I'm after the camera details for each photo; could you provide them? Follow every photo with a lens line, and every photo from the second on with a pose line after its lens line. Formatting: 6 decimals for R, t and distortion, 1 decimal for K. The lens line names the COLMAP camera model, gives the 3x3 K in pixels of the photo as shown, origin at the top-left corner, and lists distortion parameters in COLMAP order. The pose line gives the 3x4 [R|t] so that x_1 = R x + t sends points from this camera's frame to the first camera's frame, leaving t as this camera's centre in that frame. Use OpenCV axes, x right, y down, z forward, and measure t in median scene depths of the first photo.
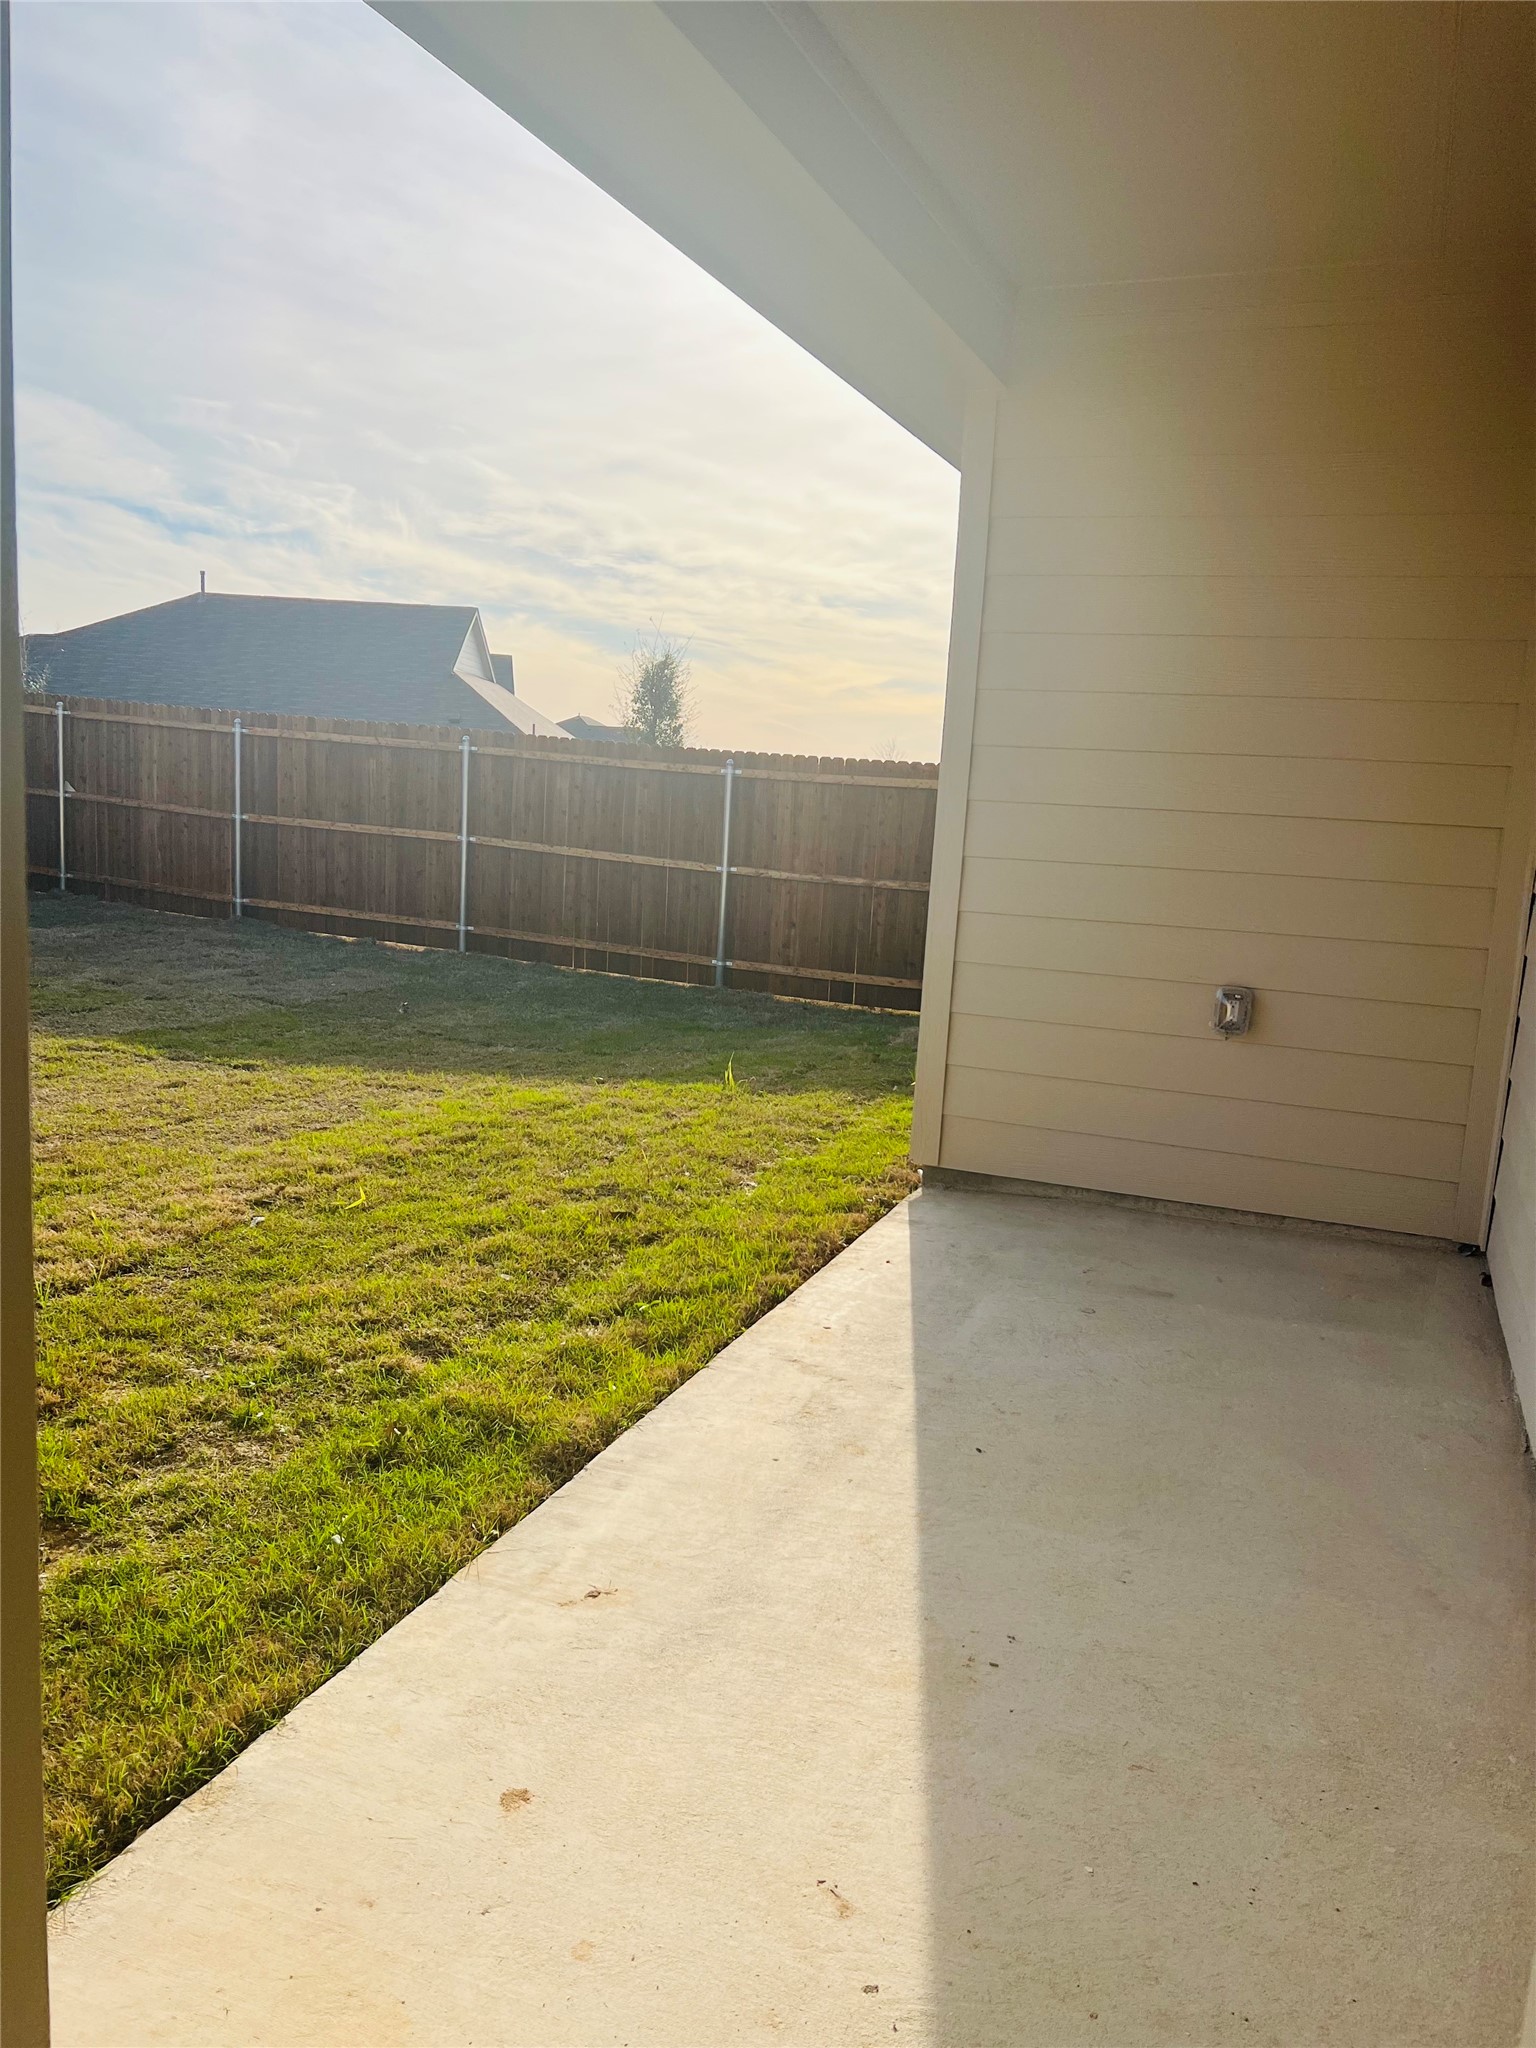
lens RADIAL K [[1546.1, 0, 801.6], [0, 1546.1, 1023.0], [0, 0, 1]] dist [0.050230, -0.057981]
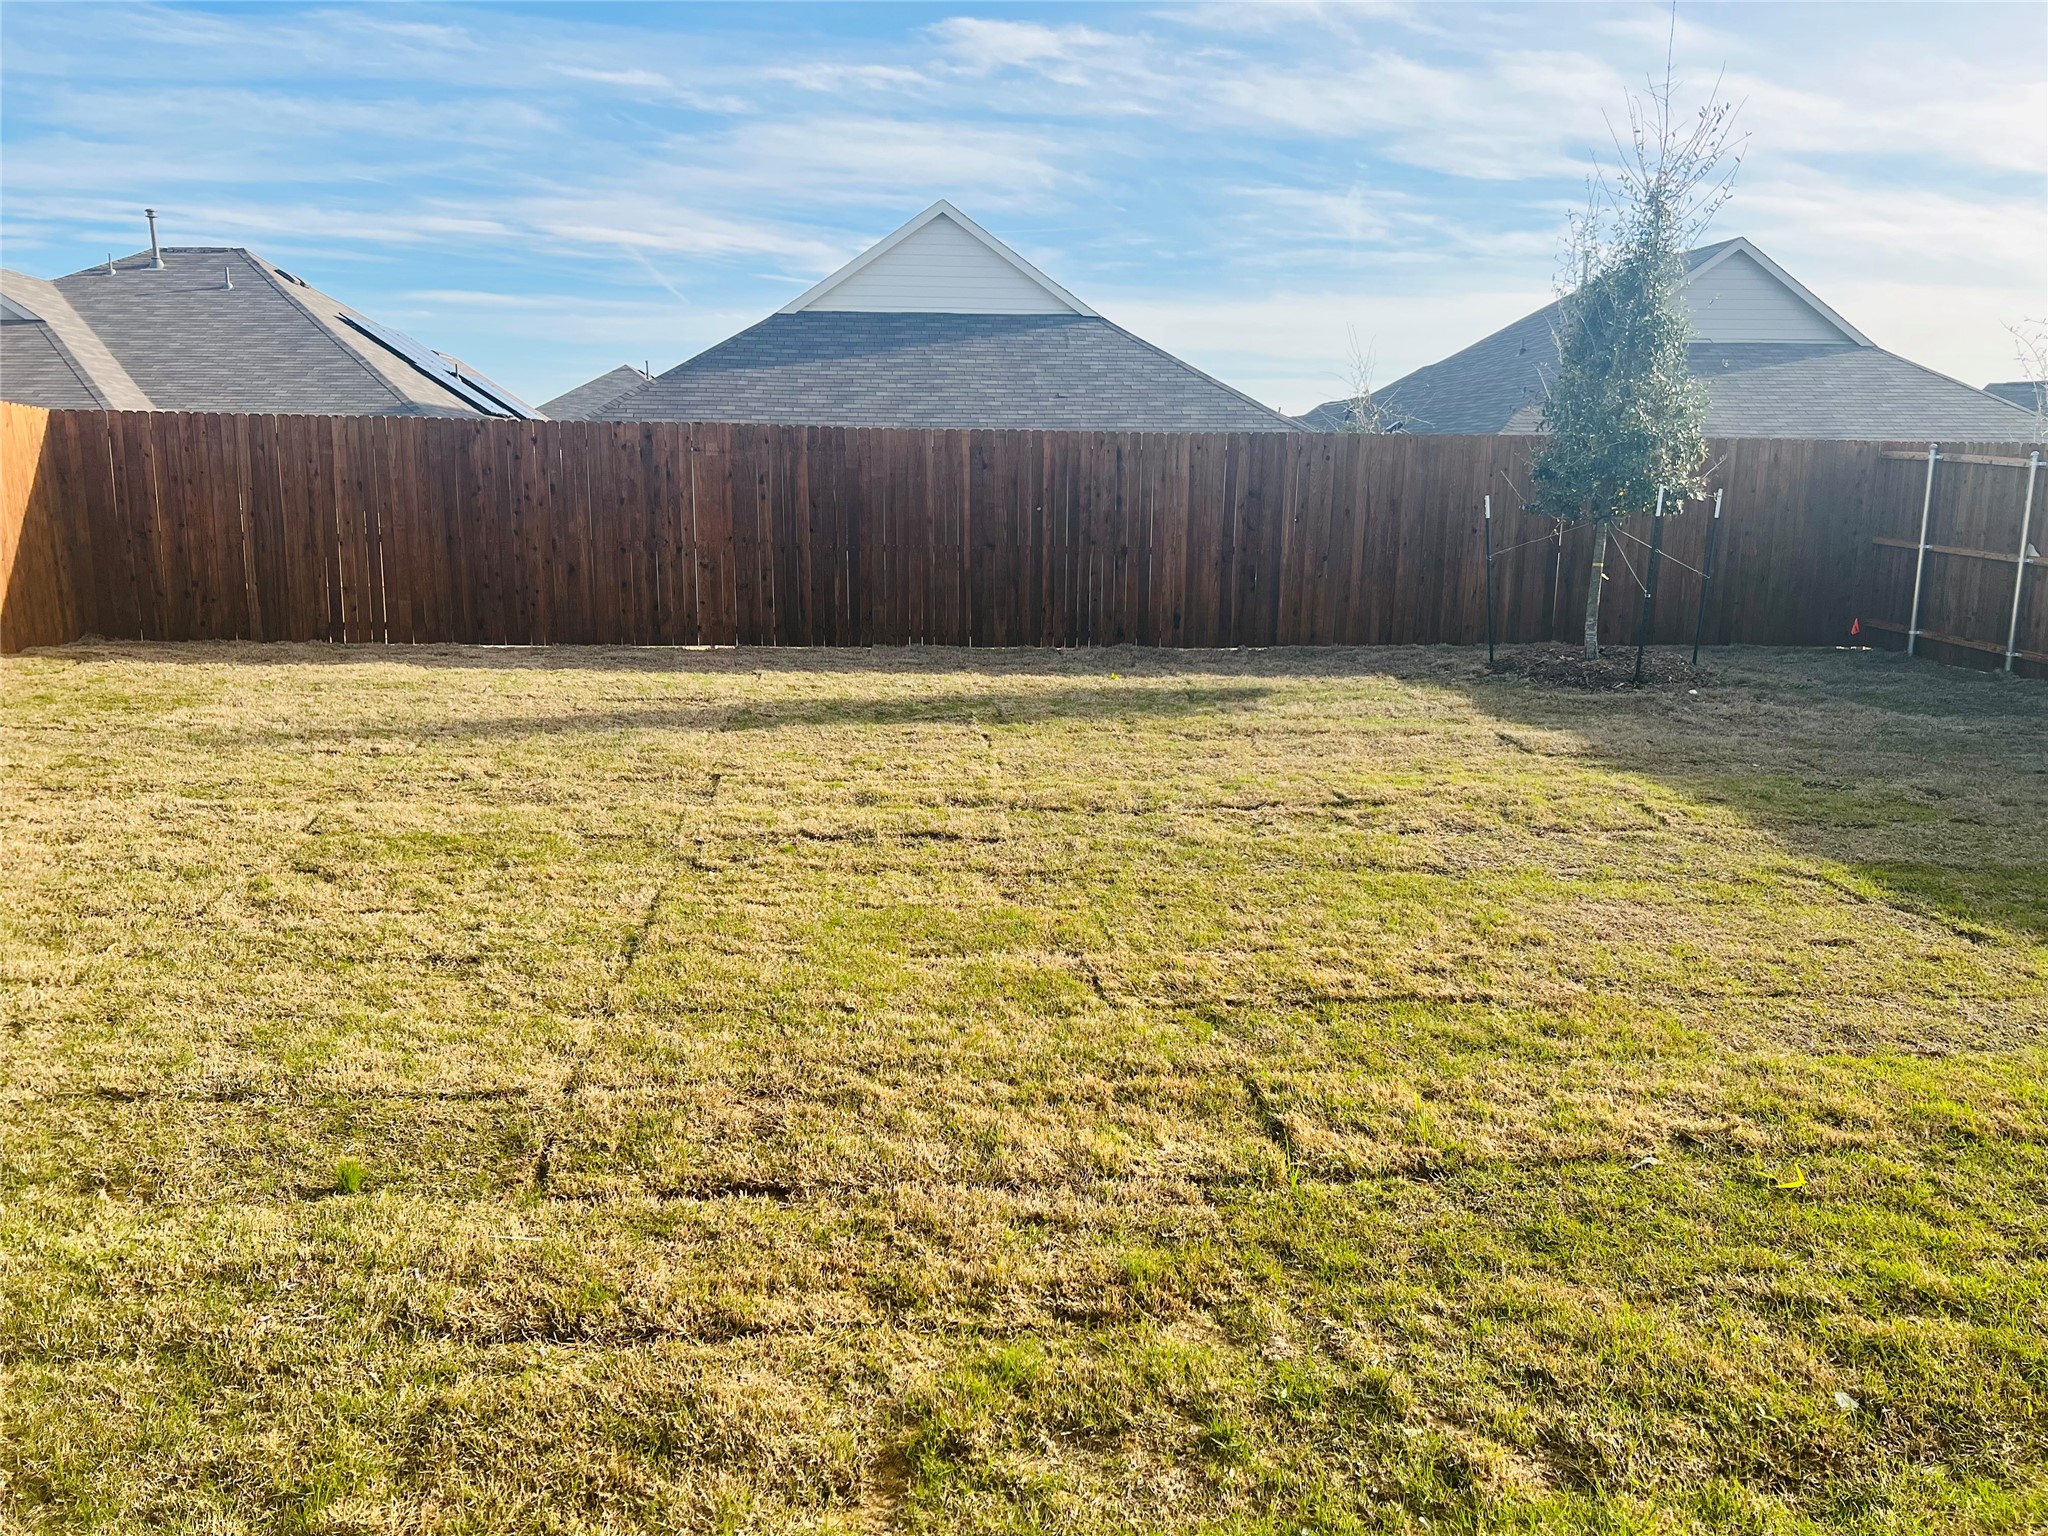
lens RADIAL K [[1546.1, 0, 1016.8], [0, 1546.1, 774.9], [0, 0, 1]] dist [0.050230, -0.057981]
pose [[0.440268, 0.120560, -0.889736, 0.166832], [-0.118608, 0.990069, 0.075464, -0.080448], [0.889998, 0.072305, 0.450195, 0.366445]]
